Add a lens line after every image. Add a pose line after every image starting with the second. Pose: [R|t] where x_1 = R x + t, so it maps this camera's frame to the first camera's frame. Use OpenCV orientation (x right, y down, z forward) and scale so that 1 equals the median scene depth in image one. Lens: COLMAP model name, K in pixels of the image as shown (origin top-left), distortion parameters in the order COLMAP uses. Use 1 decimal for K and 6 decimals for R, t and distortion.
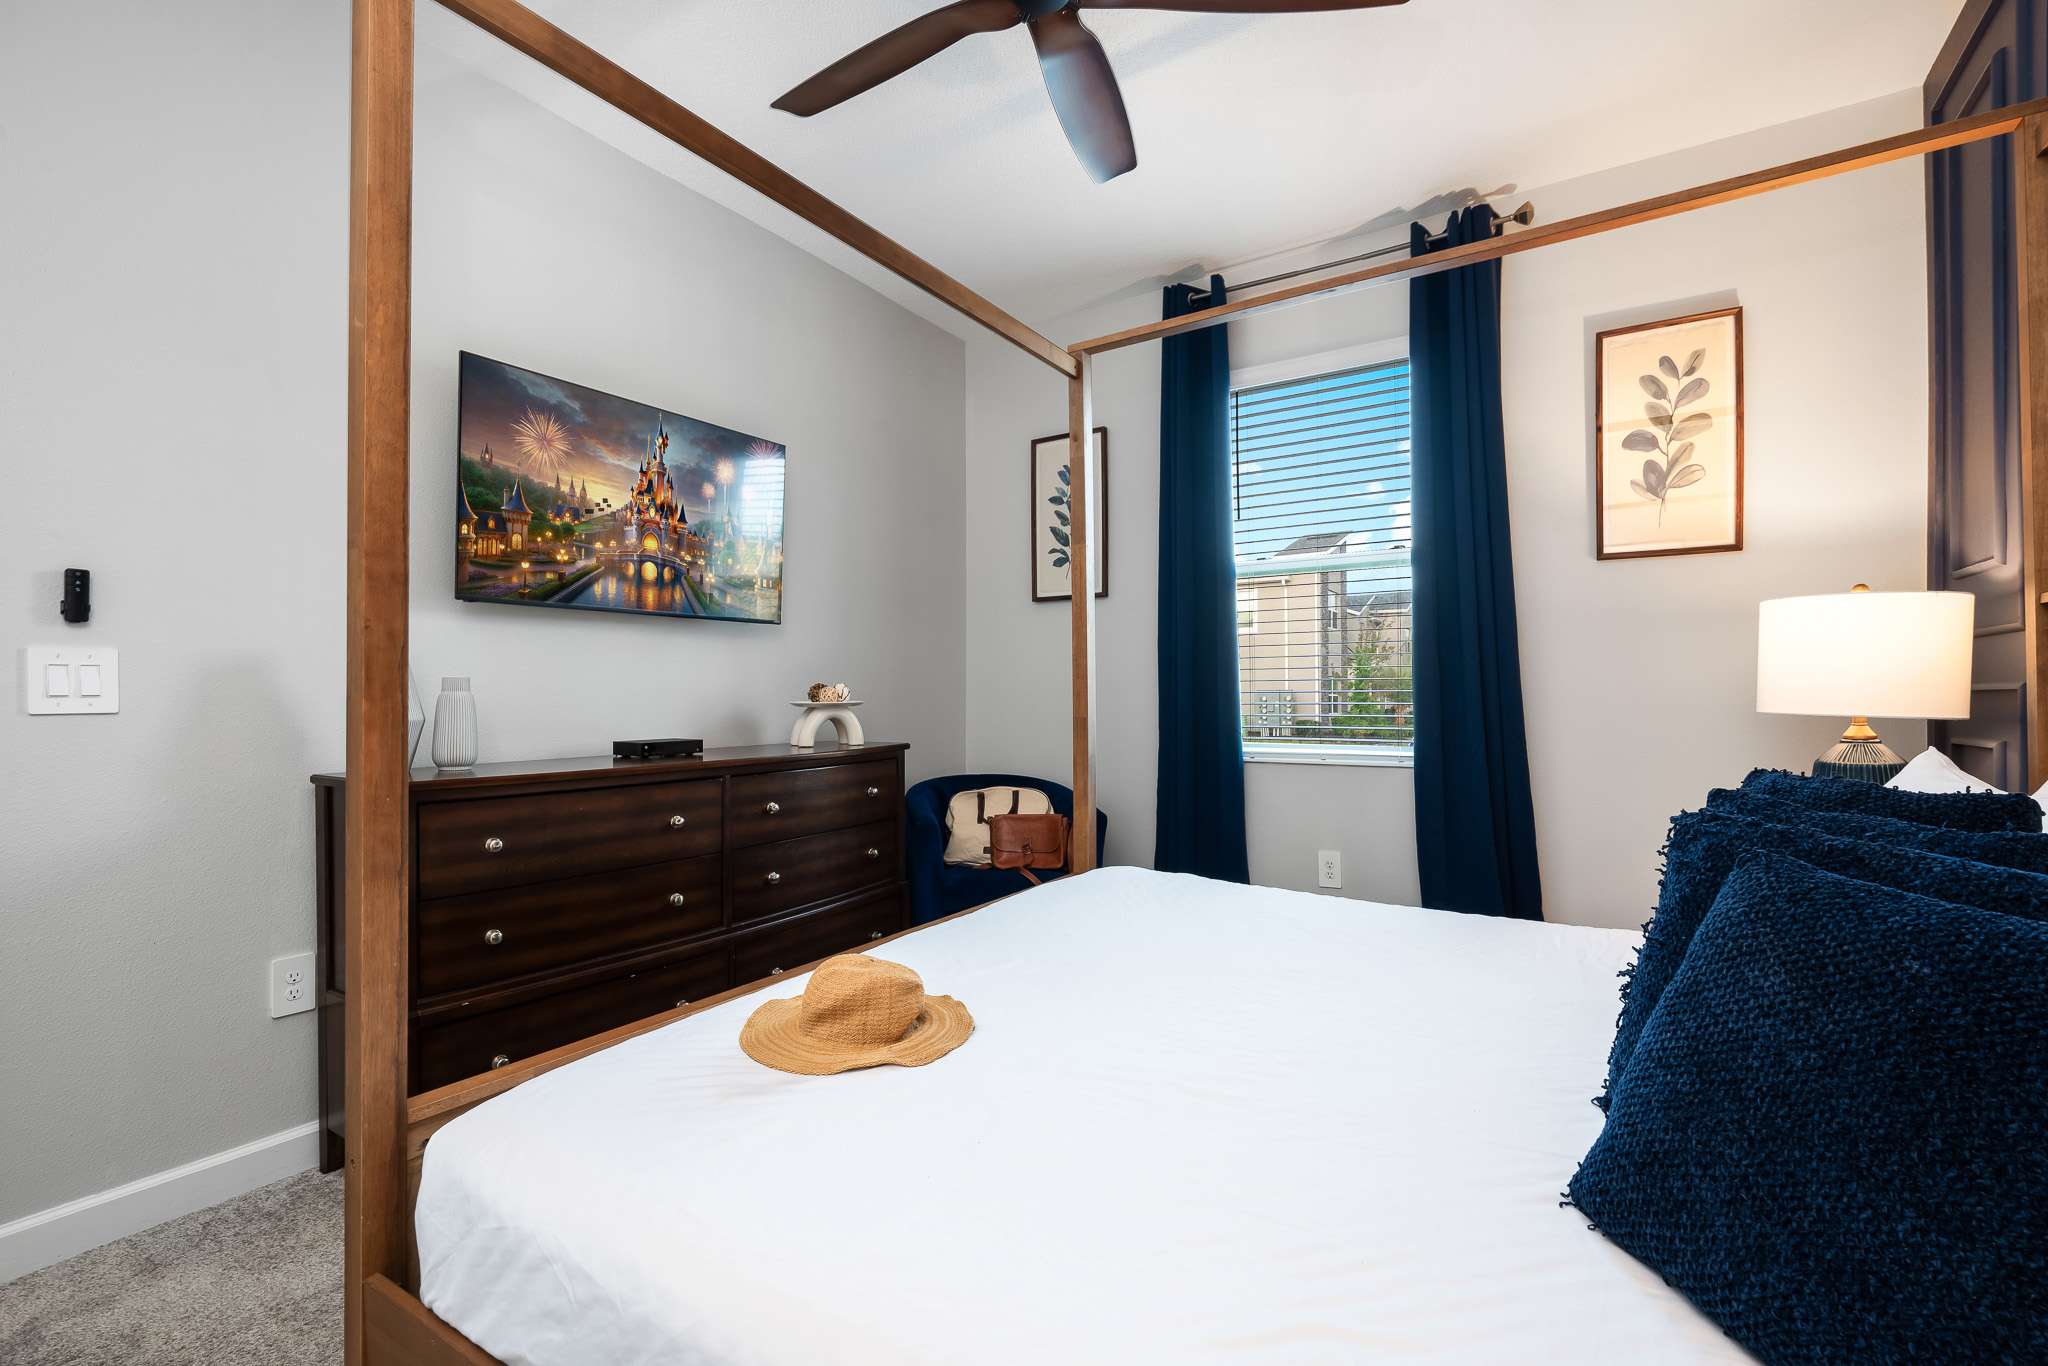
lens RADIAL K [[915.5, 0, 1025.2], [0, 915.5, 694.2], [0, 0, 1]] dist [-0.002135, 0.000901]
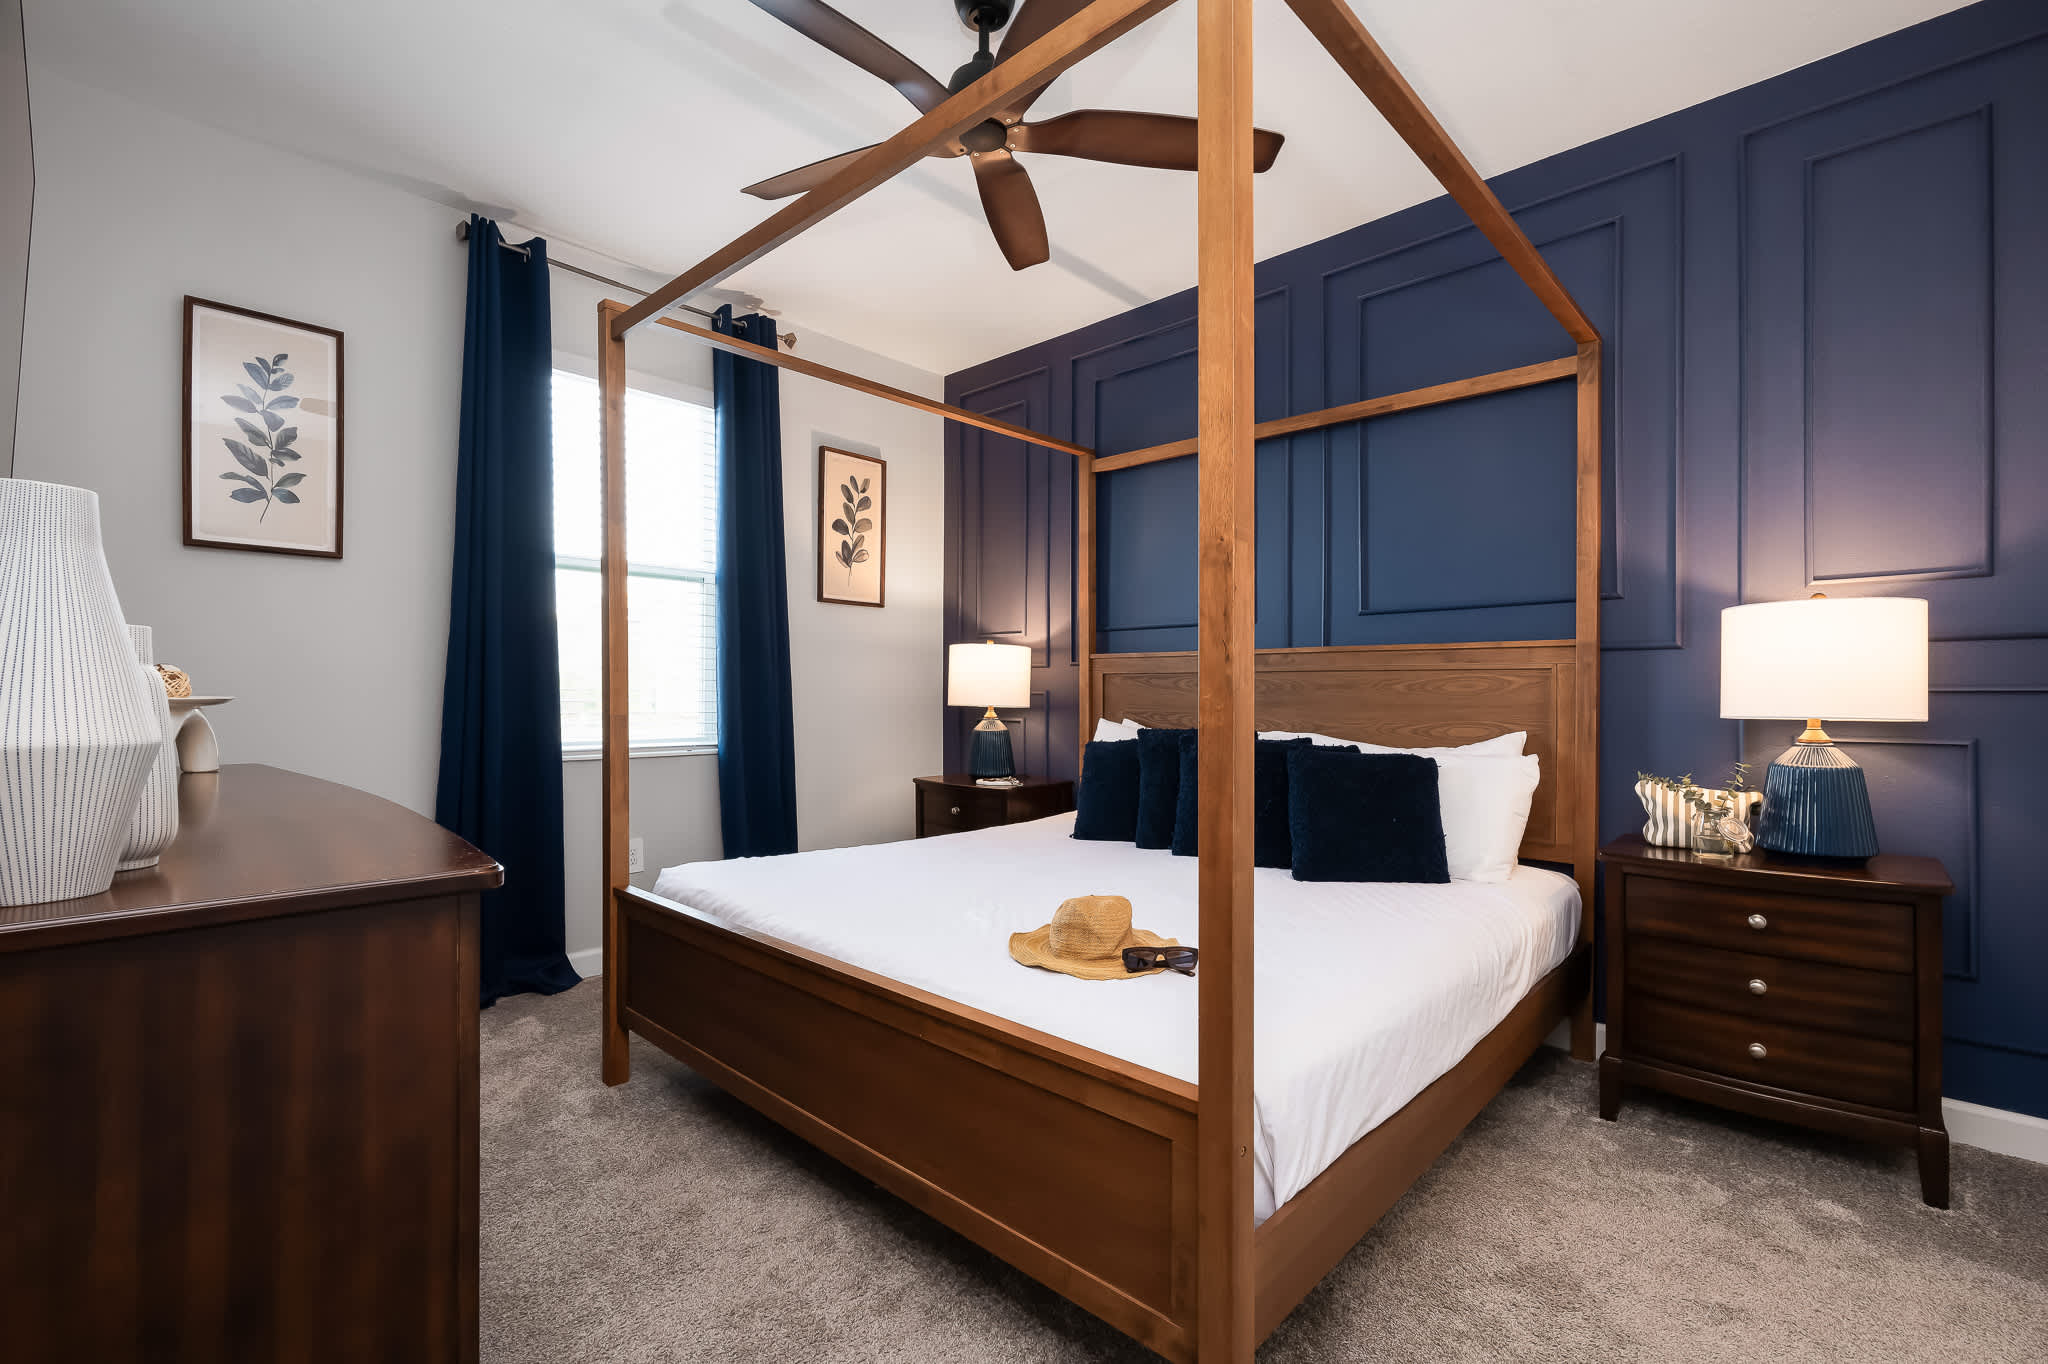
lens RADIAL K [[915.5, 0, 1016.0], [0, 915.5, 692.6], [0, 0, 1]] dist [-0.002135, 0.000901]
pose [[0.177158, 0.009318, 0.984138, -0.758112], [-0.006145, 0.999946, -0.008362, 0.008136], [-0.984163, -0.004566, 0.177205, 0.442322]]
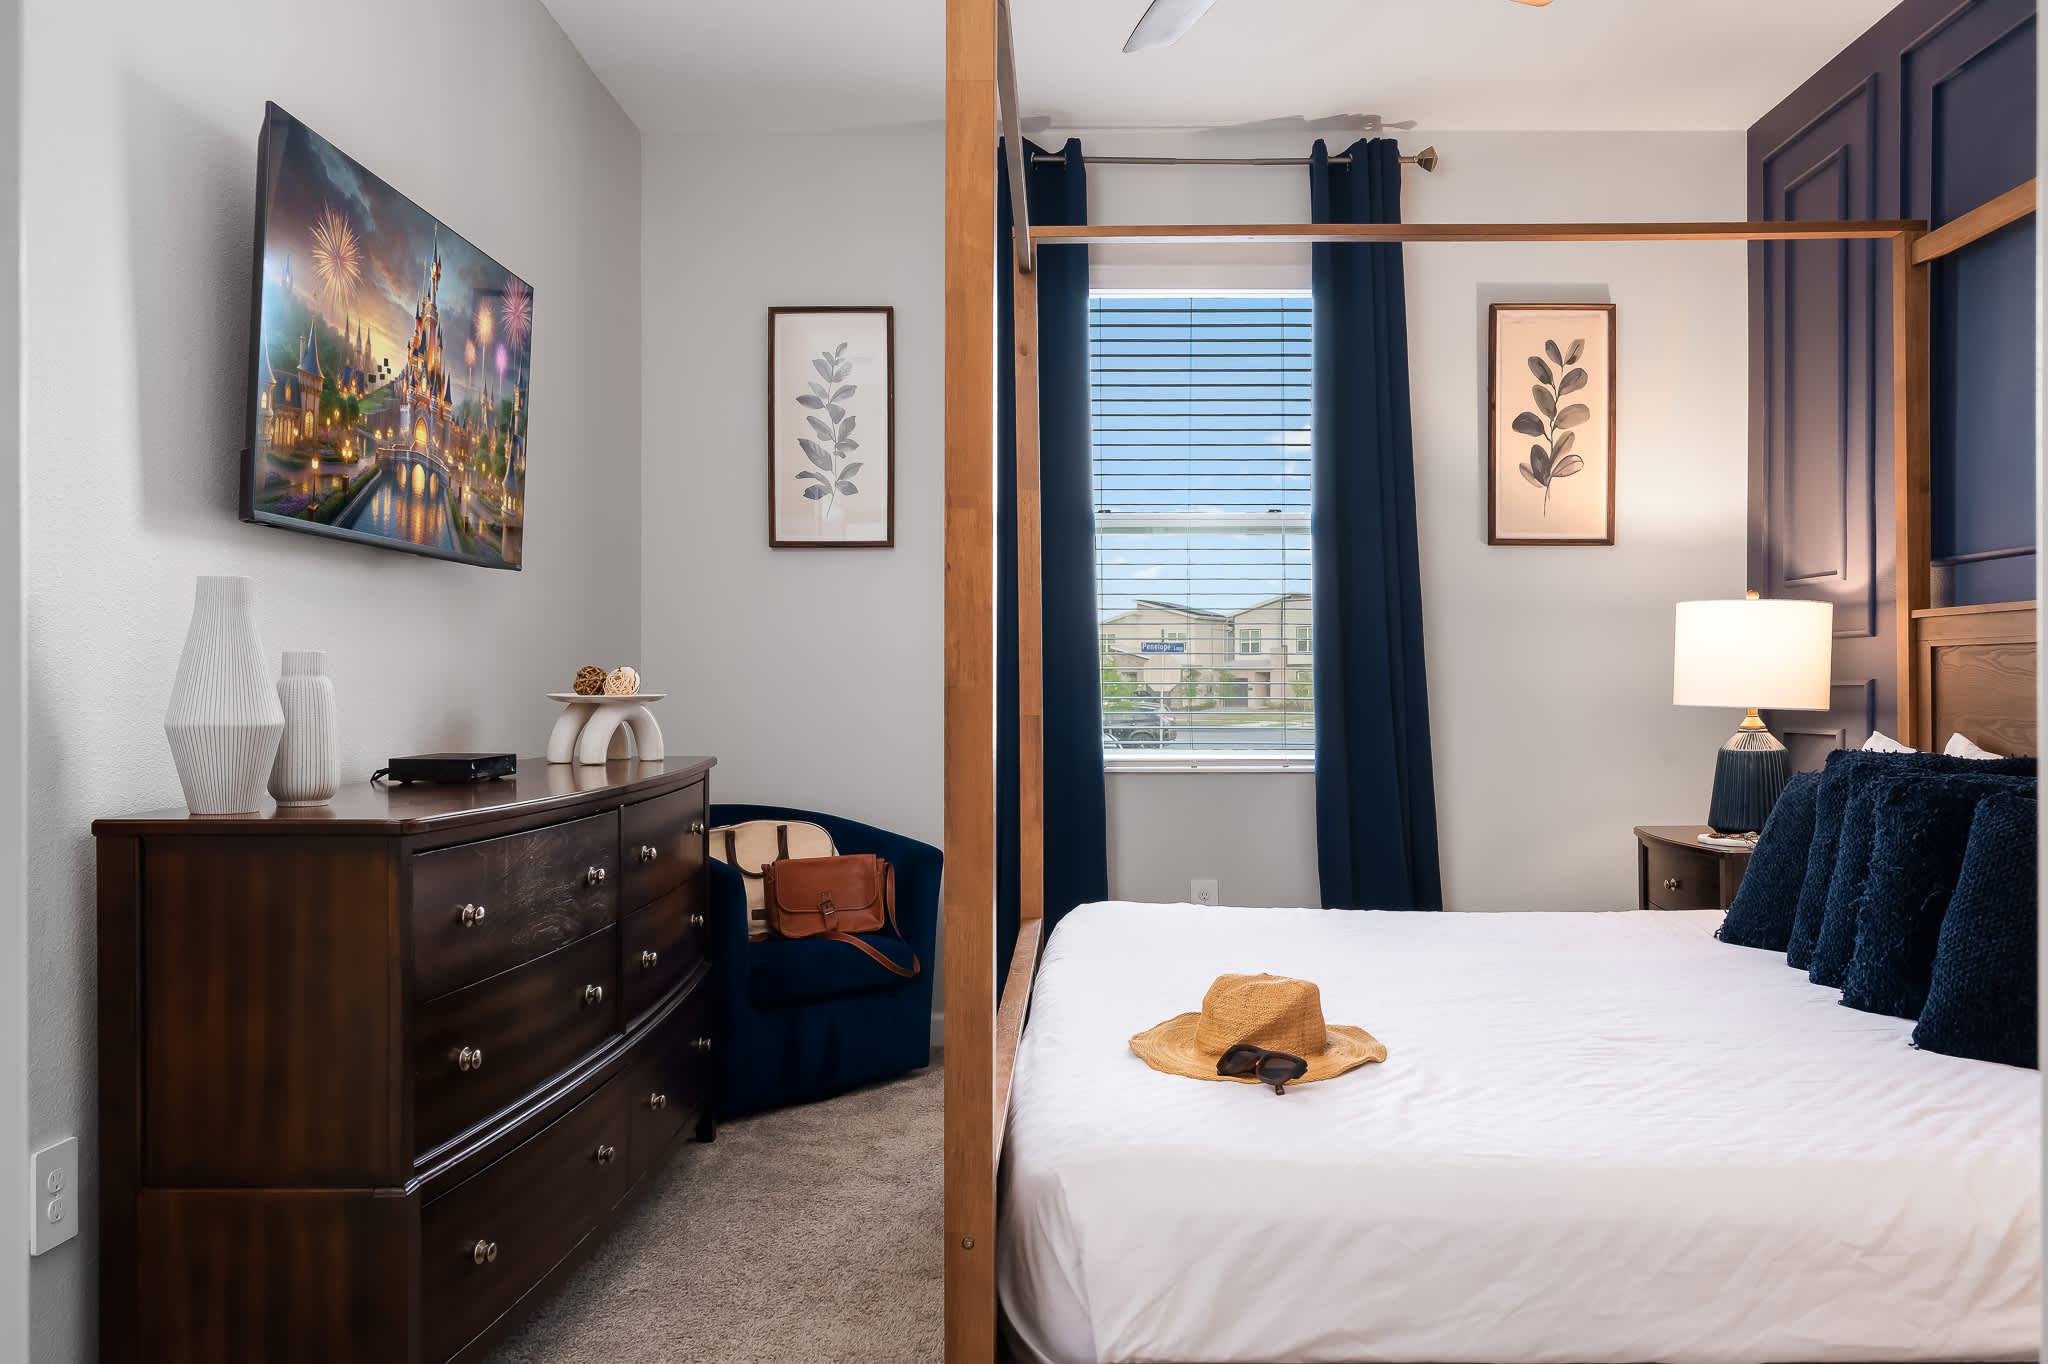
lens RADIAL K [[1537.6, 0, 1041.5], [0, 1537.6, 684.8], [0, 0, 1]] dist [0.000073, 0.006784]
pose [[0.846024, 0.005129, 0.533120, -0.615434], [-0.004763, 0.999987, -0.002063, 0.002534], [-0.533123, -0.000794, 0.846037, -0.093160]]
